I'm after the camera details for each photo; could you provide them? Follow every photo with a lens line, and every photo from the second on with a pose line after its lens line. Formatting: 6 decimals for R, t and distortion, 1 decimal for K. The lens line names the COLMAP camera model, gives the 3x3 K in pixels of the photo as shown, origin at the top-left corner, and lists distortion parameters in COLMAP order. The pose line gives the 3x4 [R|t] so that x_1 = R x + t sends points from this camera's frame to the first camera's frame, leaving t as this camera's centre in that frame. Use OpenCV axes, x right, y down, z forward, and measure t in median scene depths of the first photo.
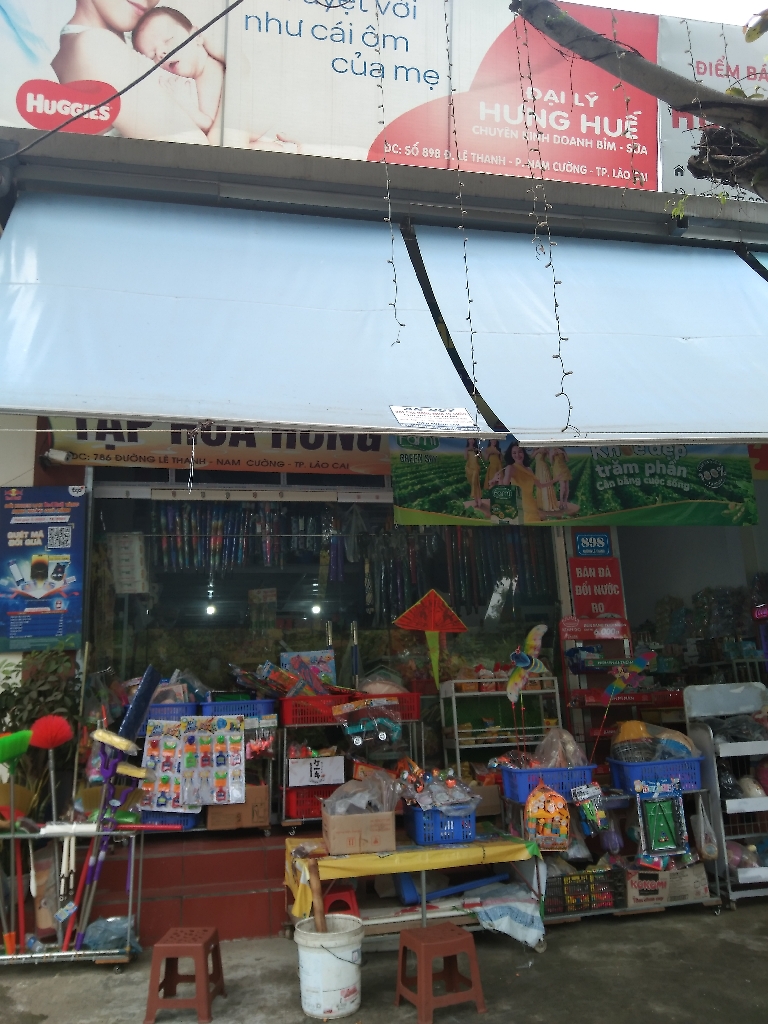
lens RADIAL K [[805.1, 0, 384.0], [0, 805.1, 512.0], [0, 0, 1]] dist [-0.000811, -0.003297]
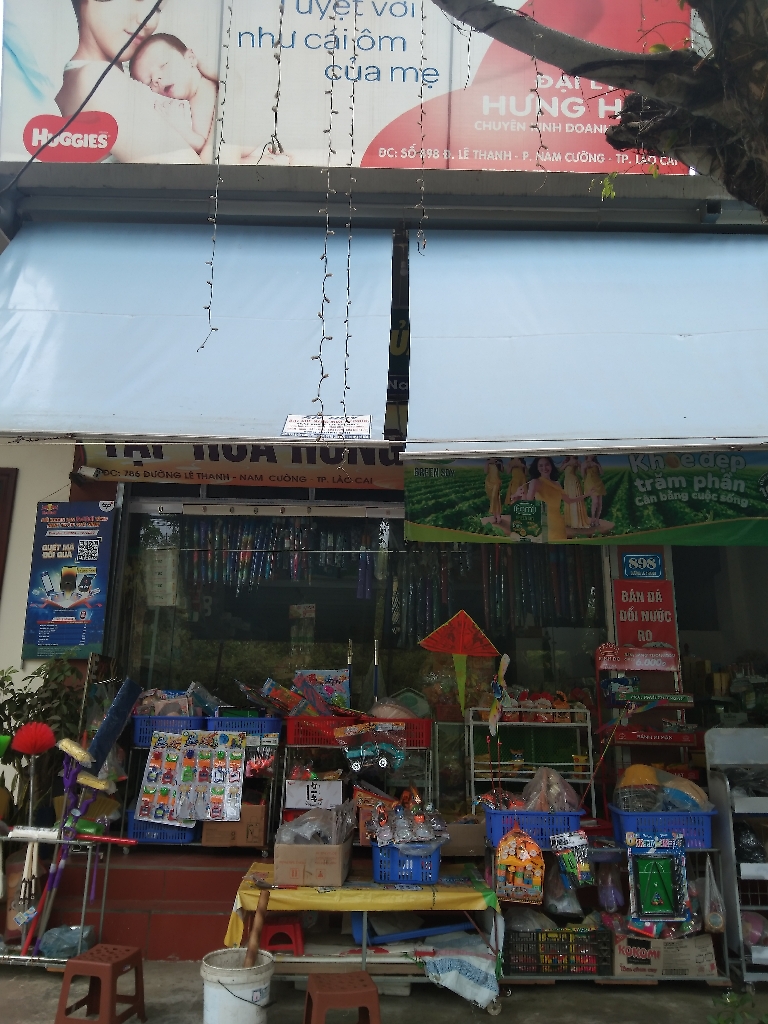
lens RADIAL K [[805.1, 0, 384.0], [0, 805.1, 512.0], [0, 0, 1]] dist [-0.000811, -0.003297]
pose [[0.979976, 0.003699, -0.199080, 0.195079], [-0.007666, 0.999787, -0.019160, -0.000950], [0.198967, 0.020302, 0.979796, 0.058937]]
